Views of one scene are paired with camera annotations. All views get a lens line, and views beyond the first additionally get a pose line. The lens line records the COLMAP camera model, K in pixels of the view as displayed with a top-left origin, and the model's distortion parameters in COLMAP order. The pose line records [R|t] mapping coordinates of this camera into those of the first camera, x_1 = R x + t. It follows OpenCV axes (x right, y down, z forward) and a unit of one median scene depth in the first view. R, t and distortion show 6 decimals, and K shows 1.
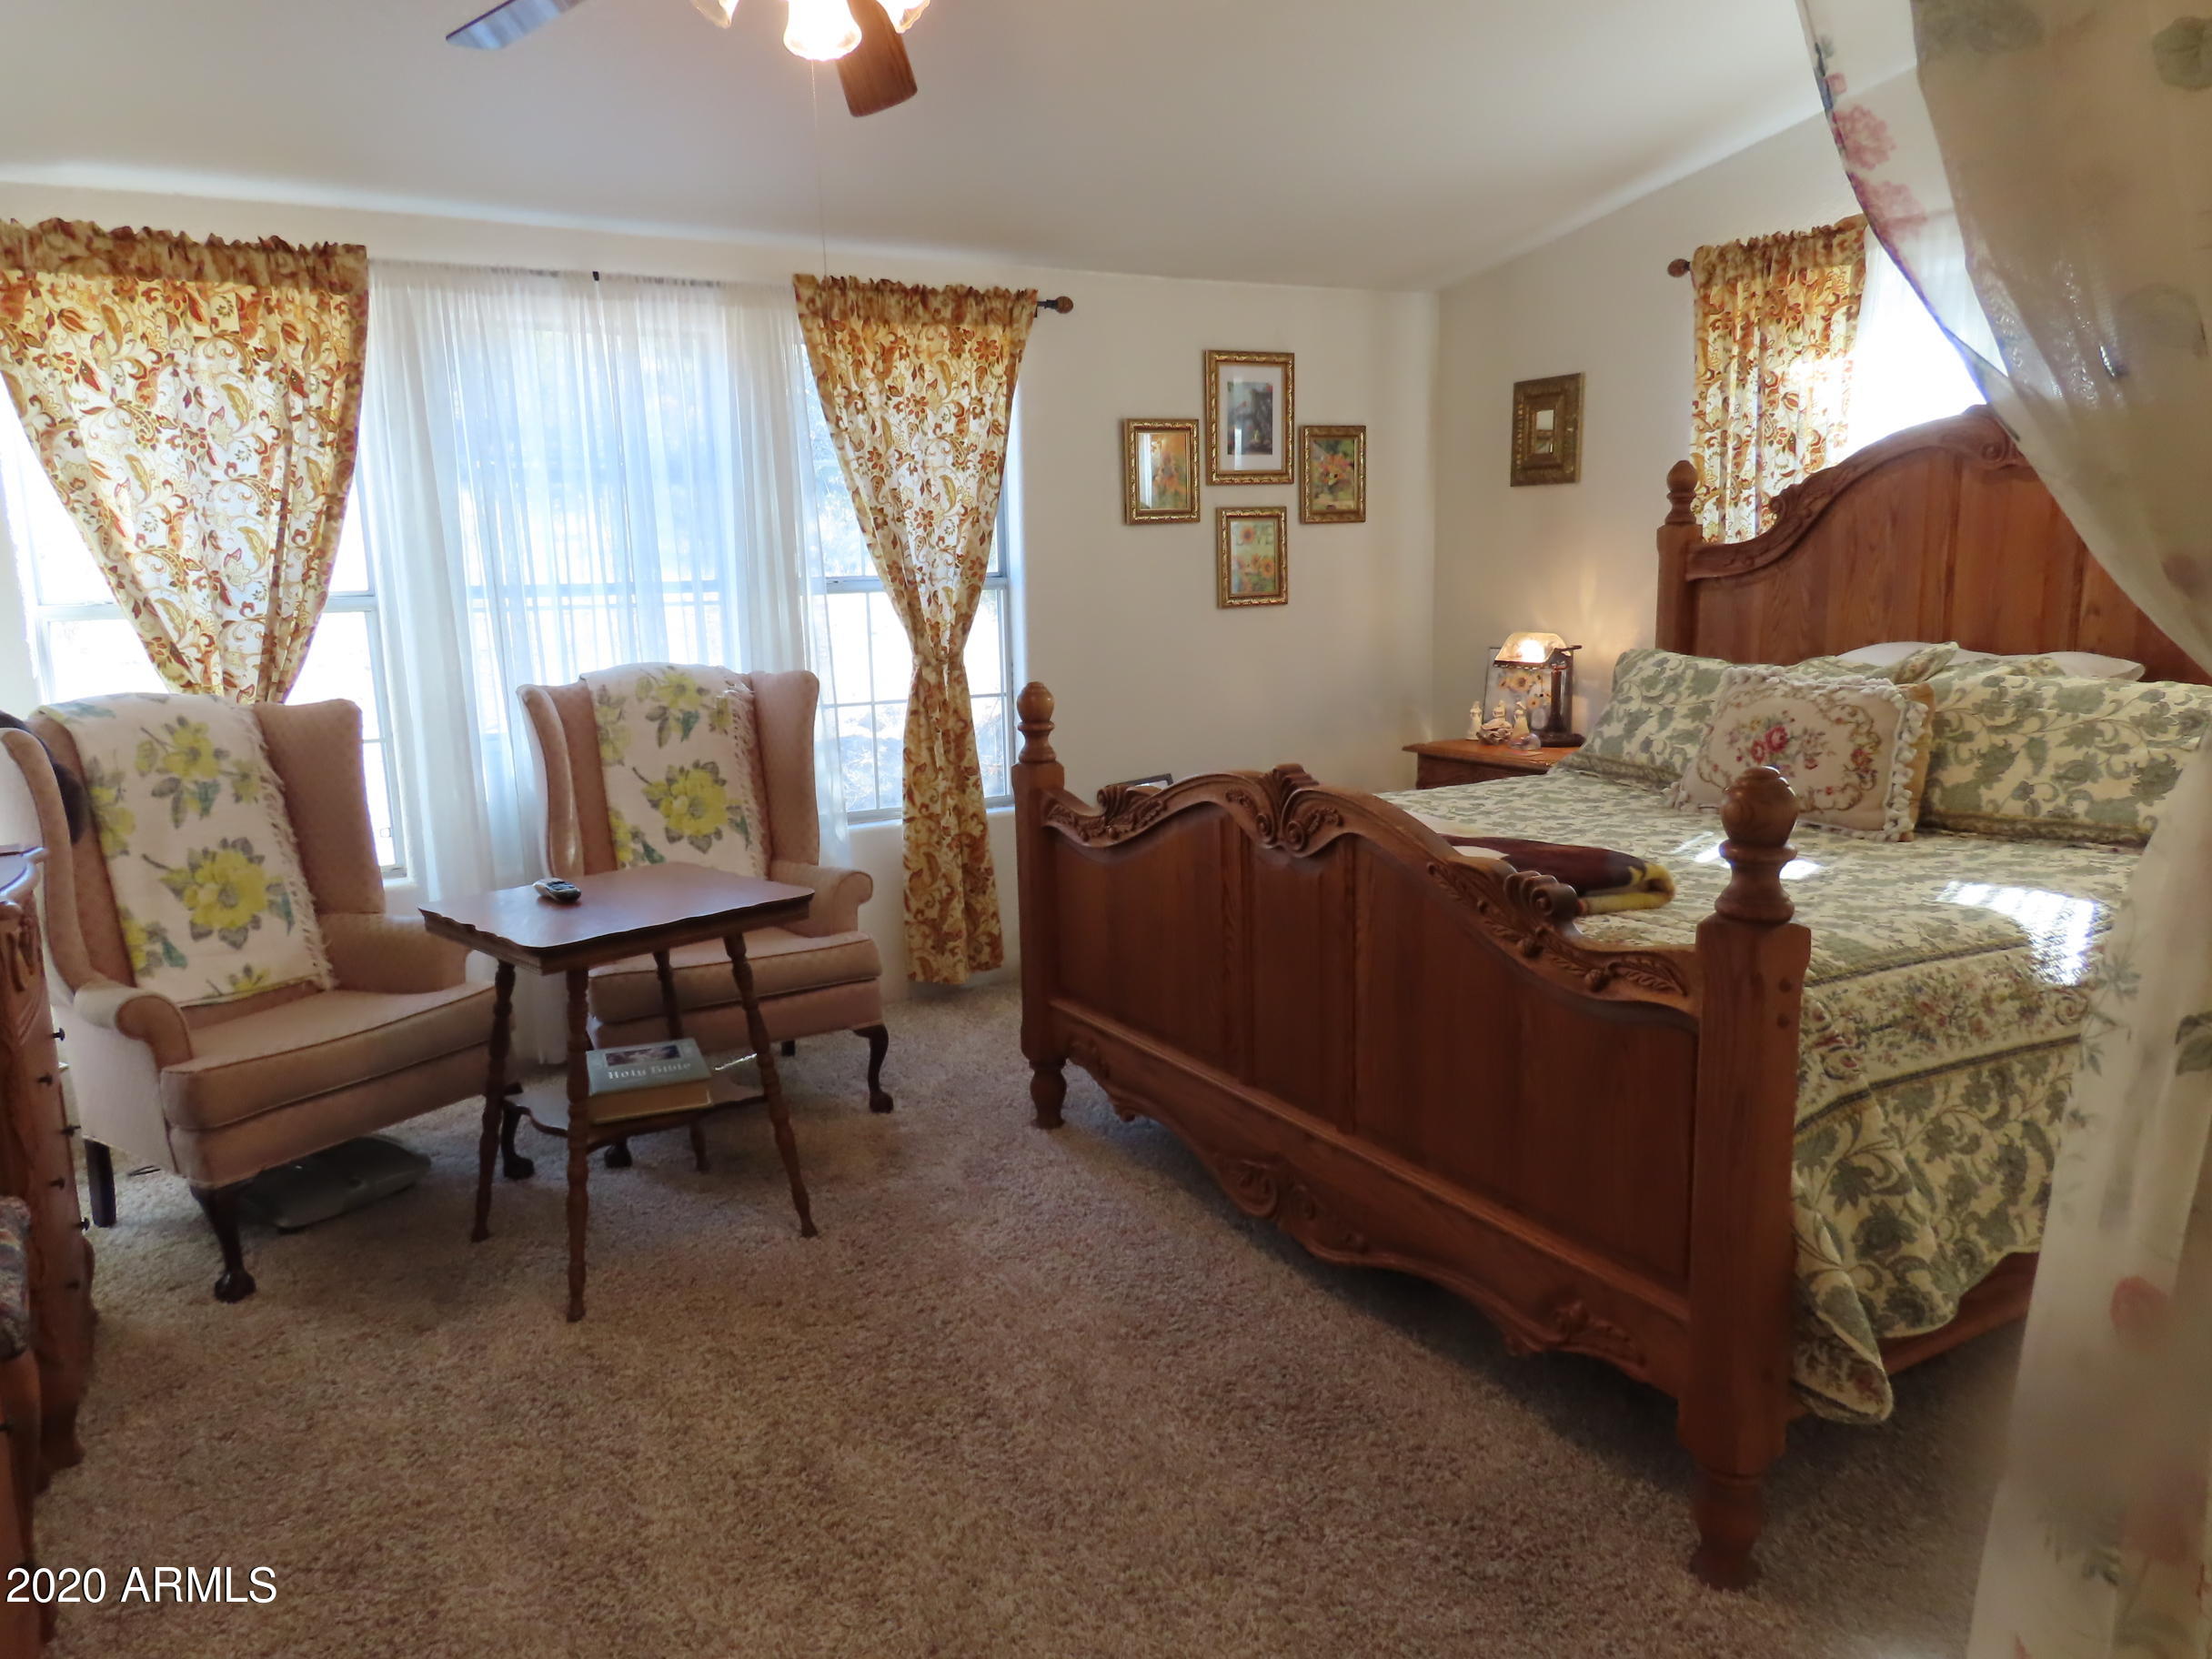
lens RADIAL K [[1538.1, 0, 1113.4], [0, 1538.1, 828.2], [0, 0, 1]] dist [0.047584, -0.023213]
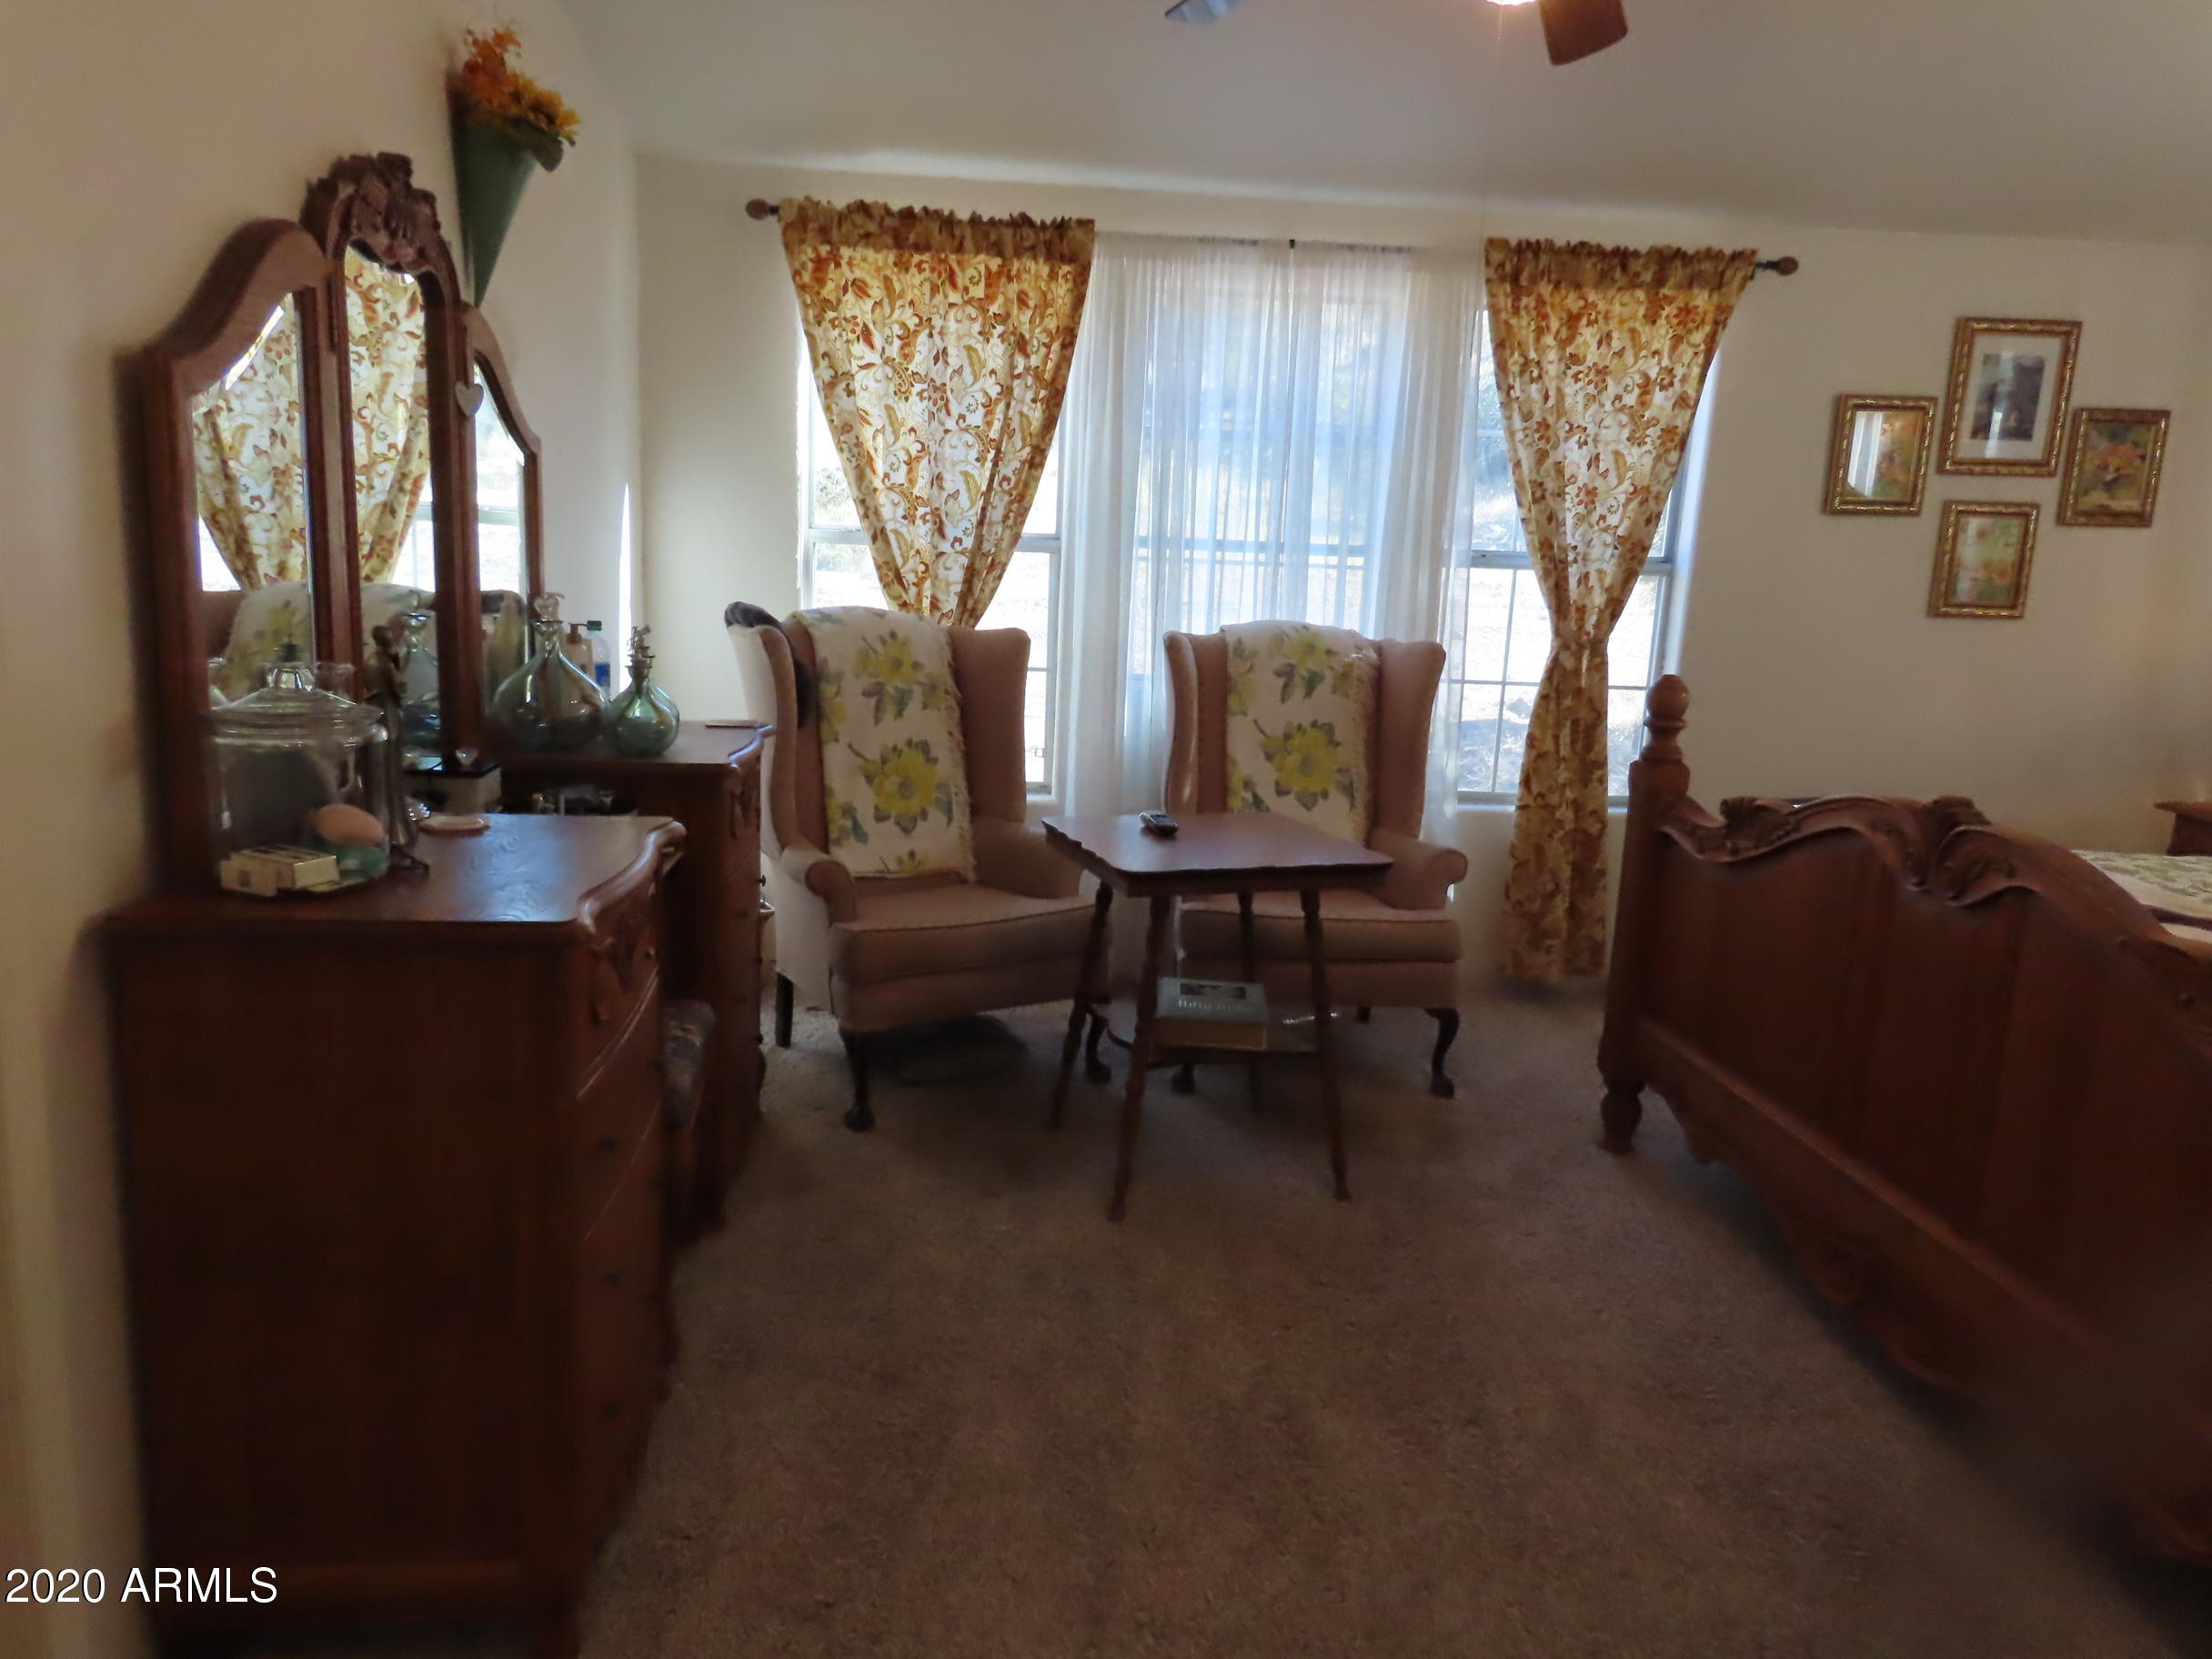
lens RADIAL K [[1538.1, 0, 1100.0], [0, 1538.1, 829.7], [0, 0, 1]] dist [0.047584, -0.023213]
pose [[0.901940, 0.144412, -0.407001, 0.029792], [-0.138497, 0.989379, 0.044133, 0.003110], [0.409051, 0.016563, 0.912361, 0.013962]]
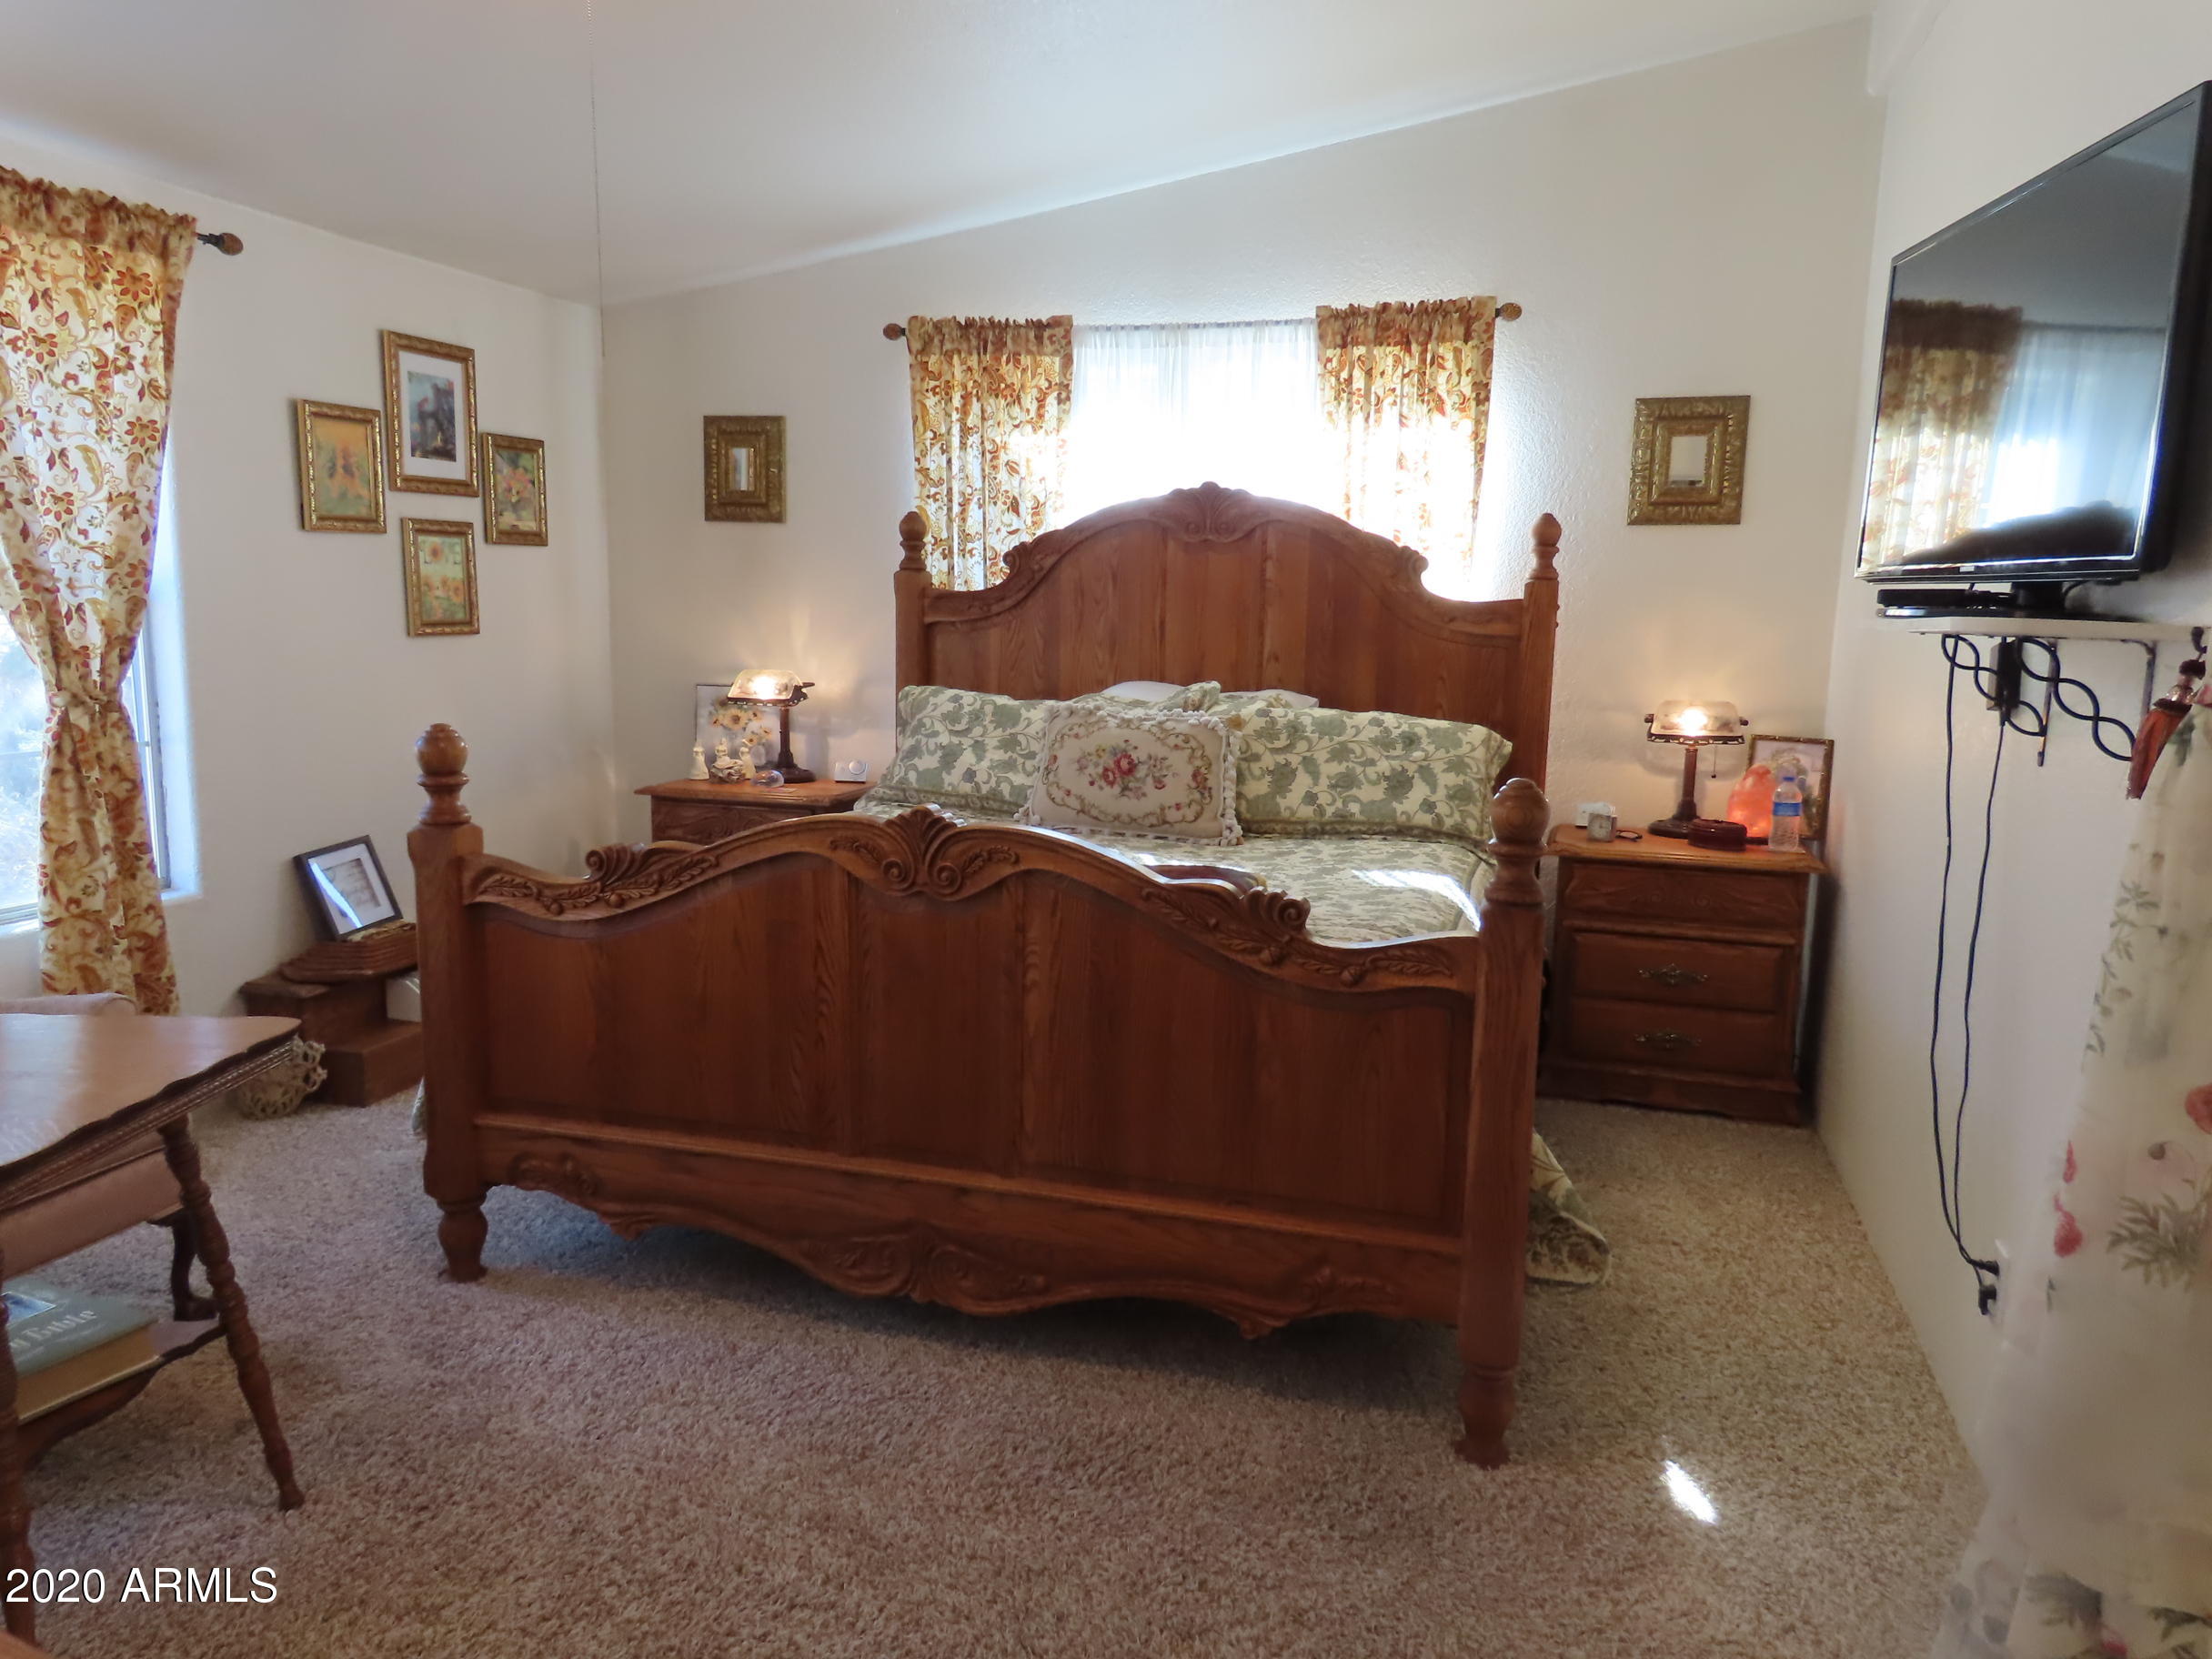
lens RADIAL K [[1538.1, 0, 1102.5], [0, 1538.1, 824.2], [0, 0, 1]] dist [0.047584, -0.023213]
pose [[0.723638, -0.061641, 0.687422, -0.342542], [0.080512, 0.996743, 0.004623, -0.018829], [-0.685468, 0.052000, 0.726243, 0.174756]]
